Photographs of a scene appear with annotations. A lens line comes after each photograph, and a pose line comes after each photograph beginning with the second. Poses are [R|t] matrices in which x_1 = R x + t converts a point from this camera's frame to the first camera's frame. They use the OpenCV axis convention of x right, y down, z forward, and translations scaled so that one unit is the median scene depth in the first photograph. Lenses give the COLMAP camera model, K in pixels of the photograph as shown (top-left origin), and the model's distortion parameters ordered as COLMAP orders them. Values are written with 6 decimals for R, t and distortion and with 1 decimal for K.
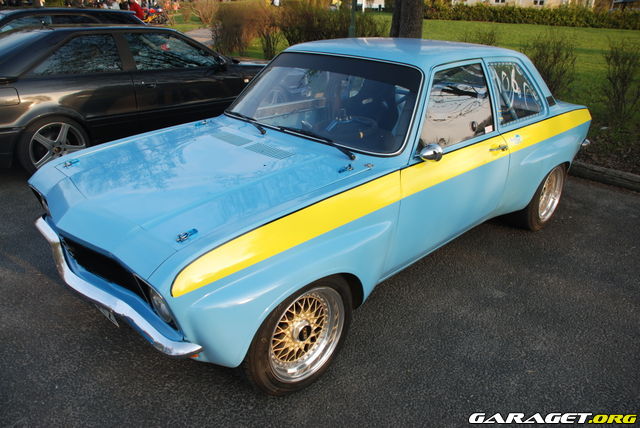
lens RADIAL K [[504.4, 0, 320.0], [0, 504.4, 214.3], [0, 0, 1]] dist [-0.067138, 0.015041]
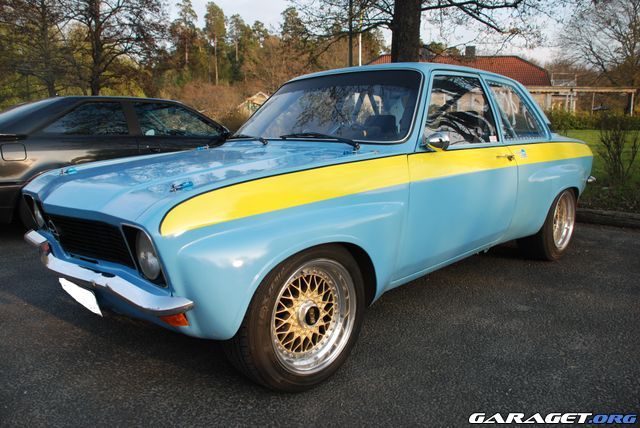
lens RADIAL K [[496.6, 0, 319.1], [0, 496.6, 214.2], [0, 0, 1]] dist [-0.070690, 0.026054]
pose [[0.999490, -0.031169, -0.006902, -0.005544], [0.028665, 0.971401, -0.235706, 0.239110], [0.014052, 0.235388, 0.971800, 0.104189]]
